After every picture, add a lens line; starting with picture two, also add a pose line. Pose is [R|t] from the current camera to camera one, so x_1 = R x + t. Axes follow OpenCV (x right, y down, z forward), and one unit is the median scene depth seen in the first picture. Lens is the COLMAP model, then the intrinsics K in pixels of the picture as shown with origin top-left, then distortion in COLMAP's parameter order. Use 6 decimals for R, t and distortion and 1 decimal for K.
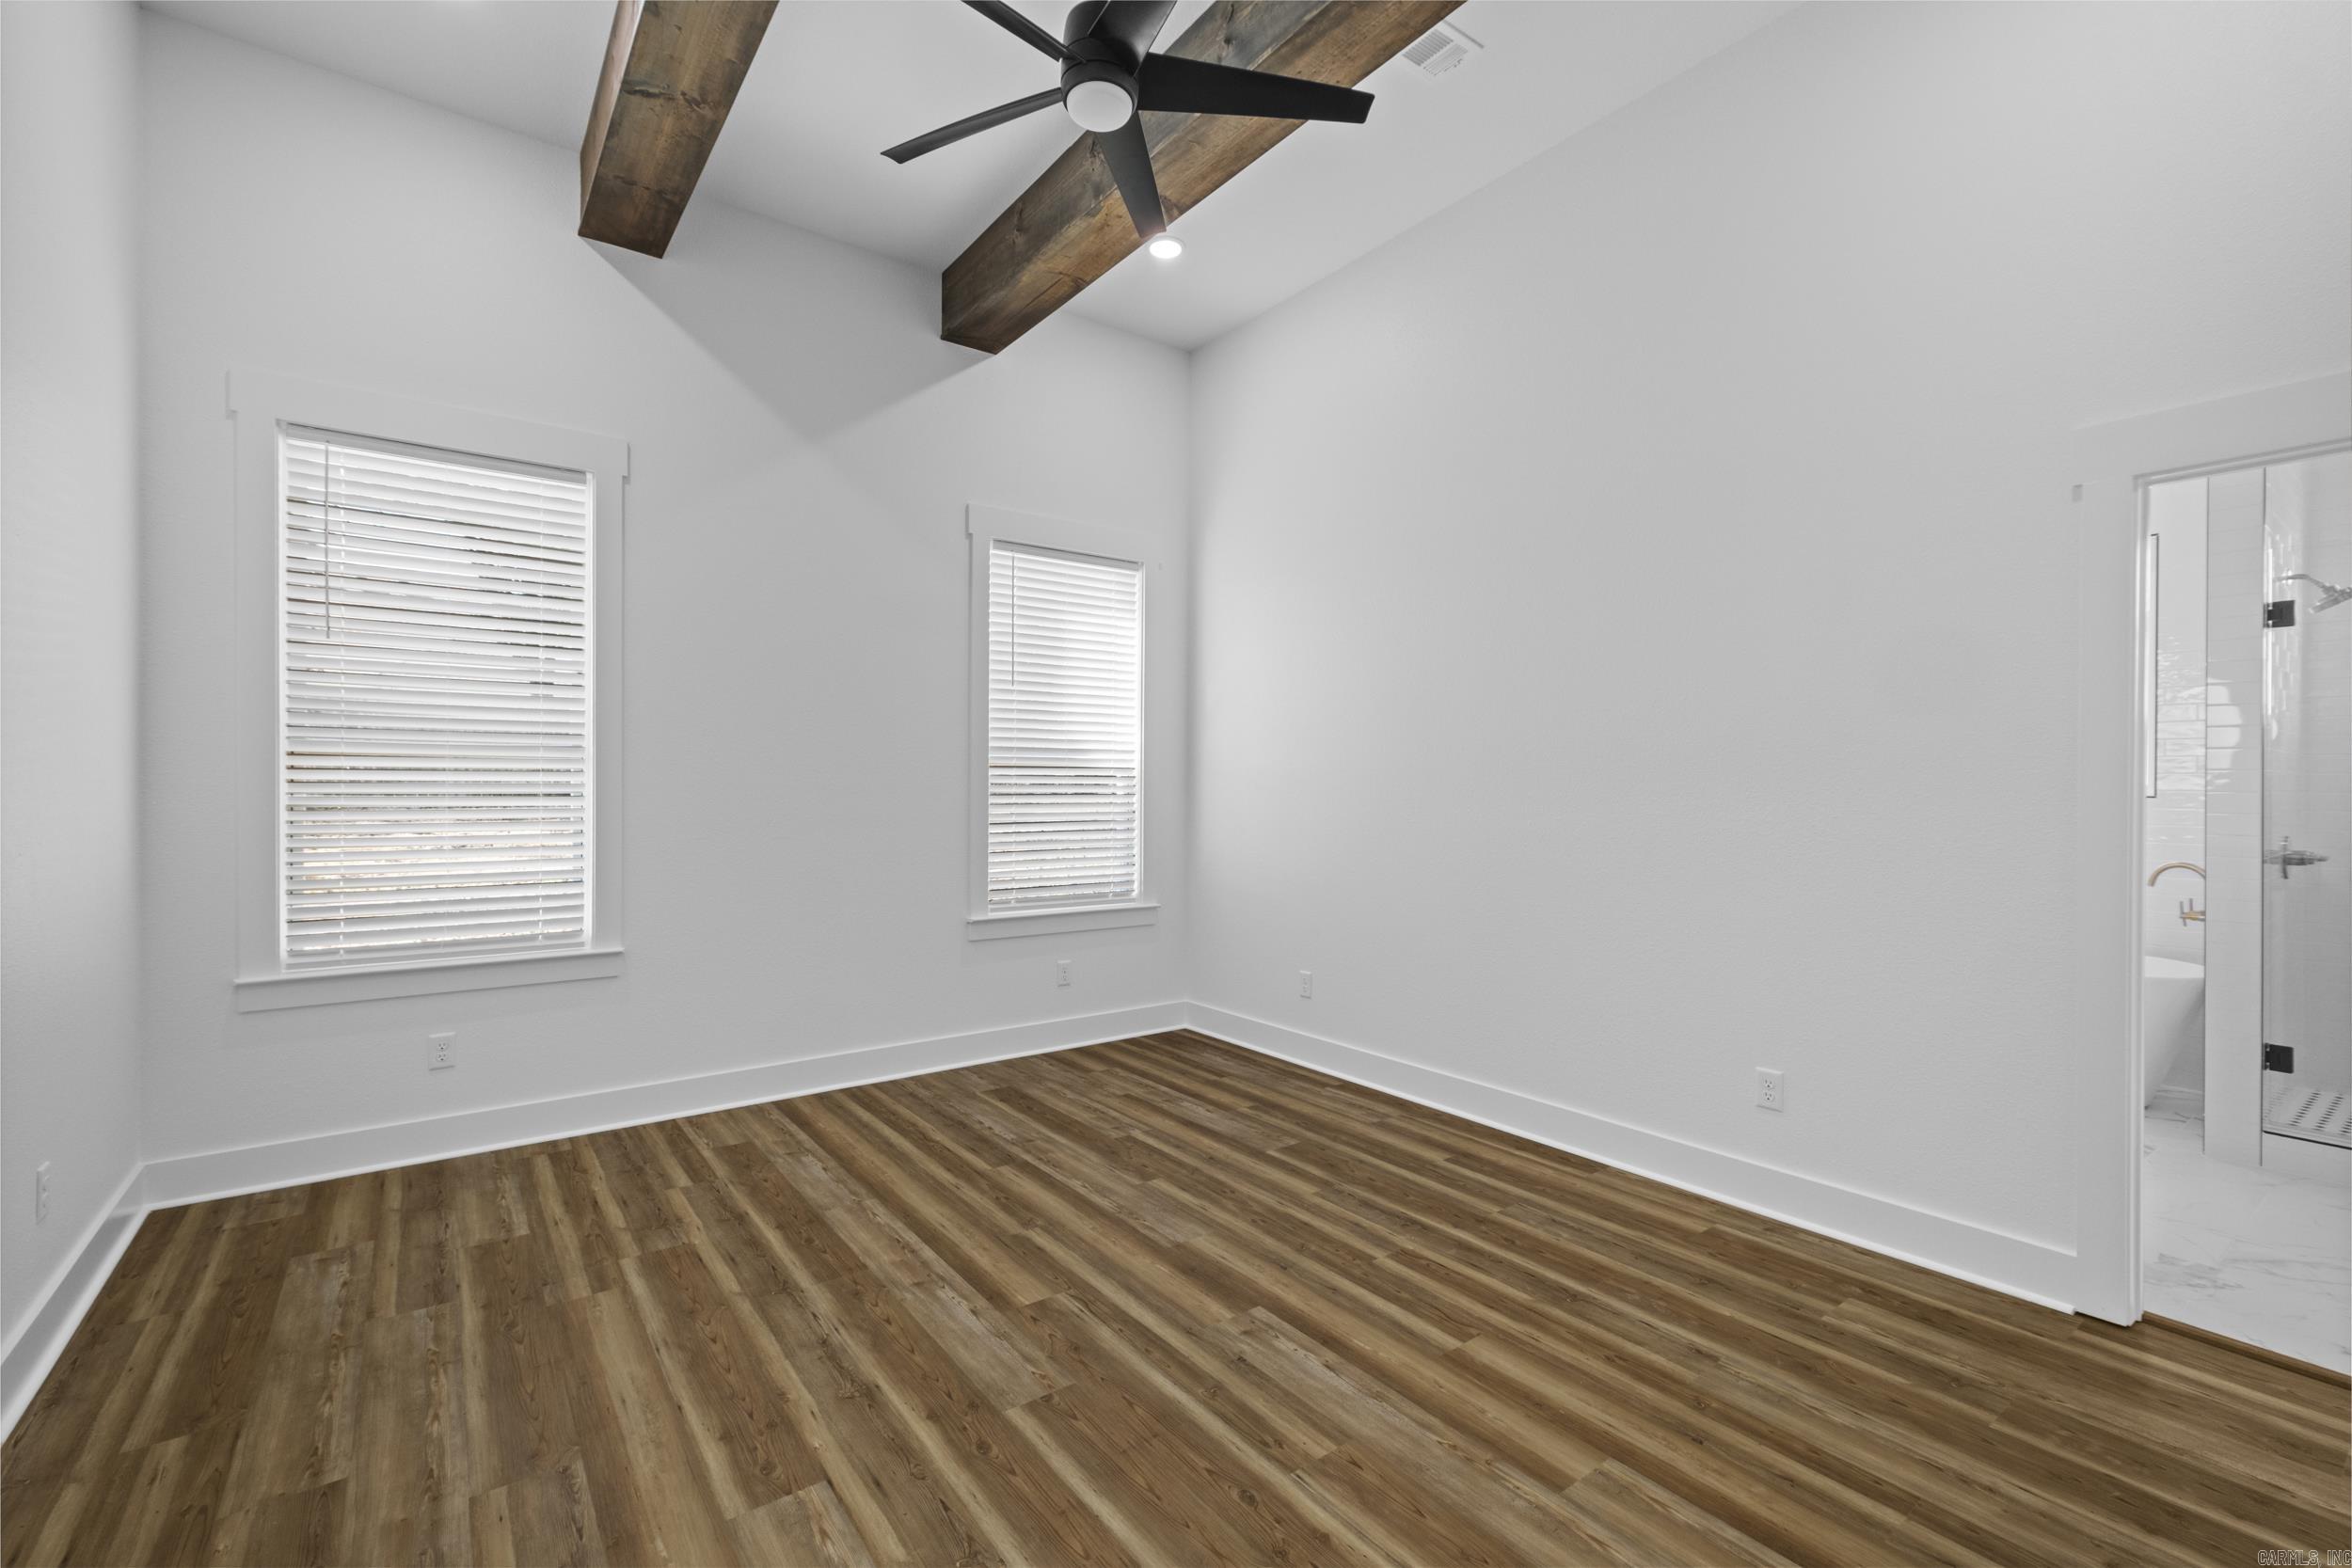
lens RADIAL K [[1018.1, 0, 1163.4], [0, 1018.1, 779.6], [0, 0, 1]] dist [0.003925, 0.001330]
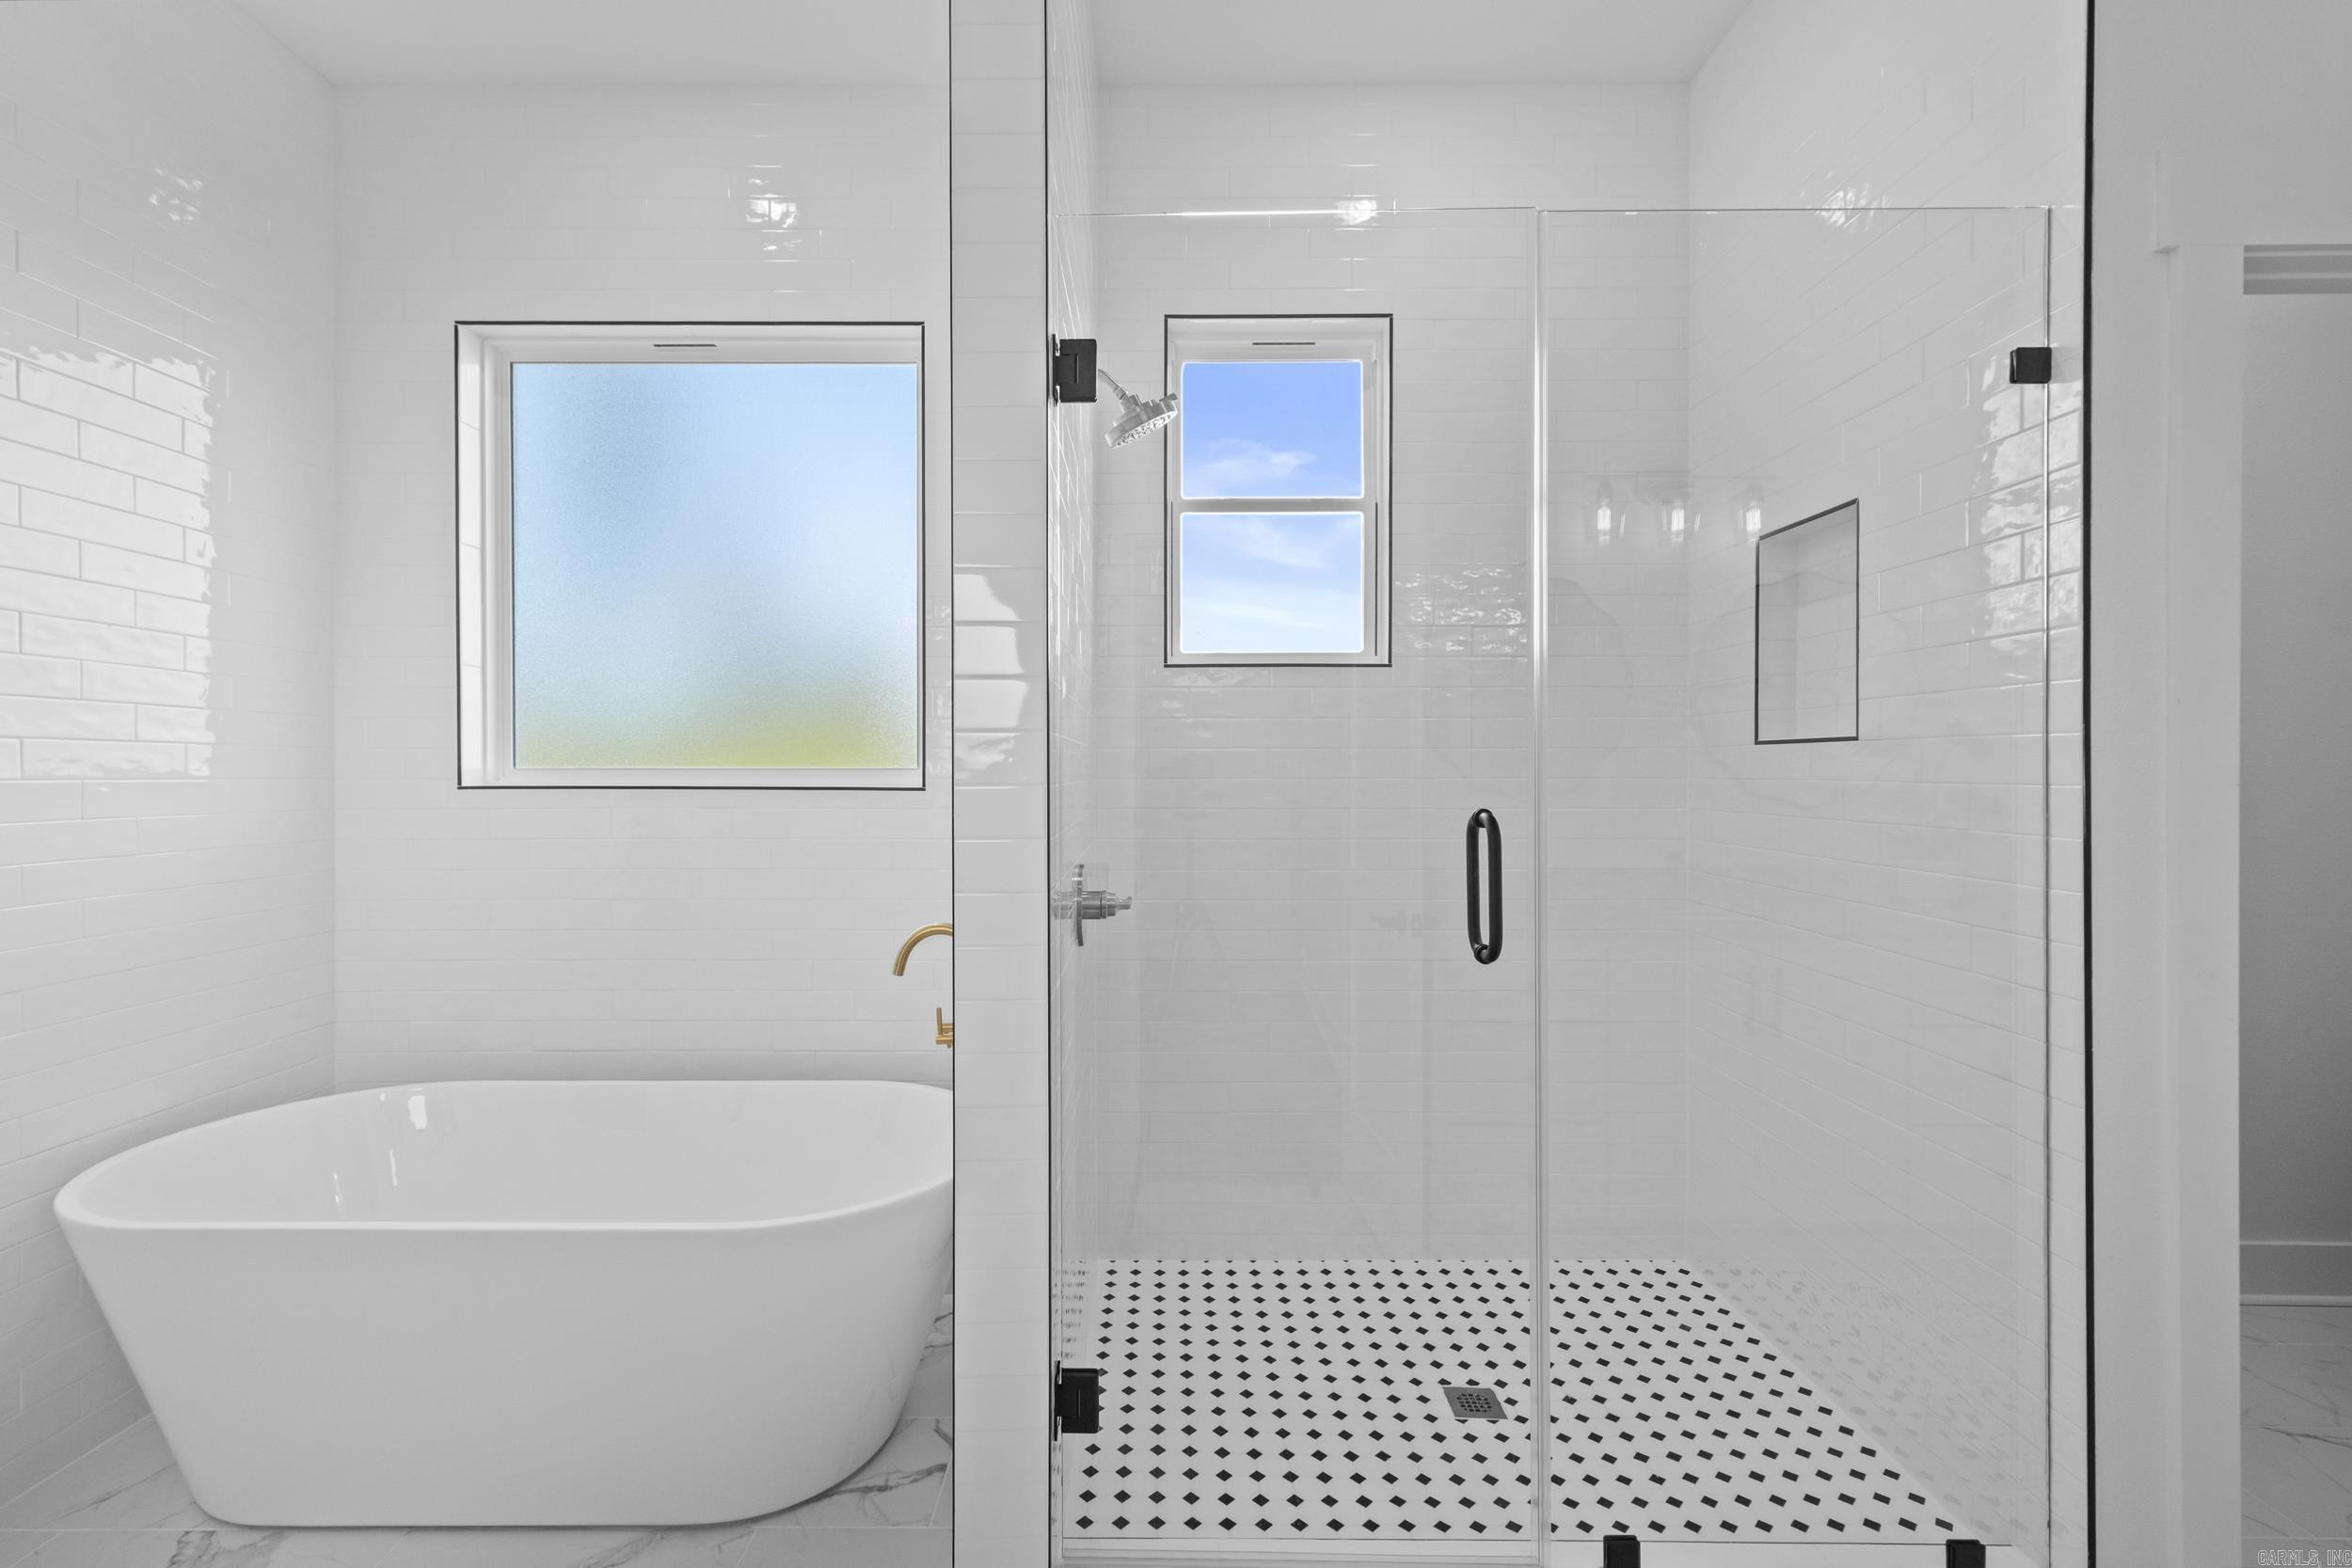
lens RADIAL K [[1018.1, 0, 1171.9], [0, 1018.1, 776.7], [0, 0, 1]] dist [0.003925, 0.001330]
pose [[0.593348, -0.009078, 0.804895, 0.991043], [0.005288, 0.999959, 0.007380, 0.008860], [-0.804929, -0.000123, 0.593371, 0.919537]]
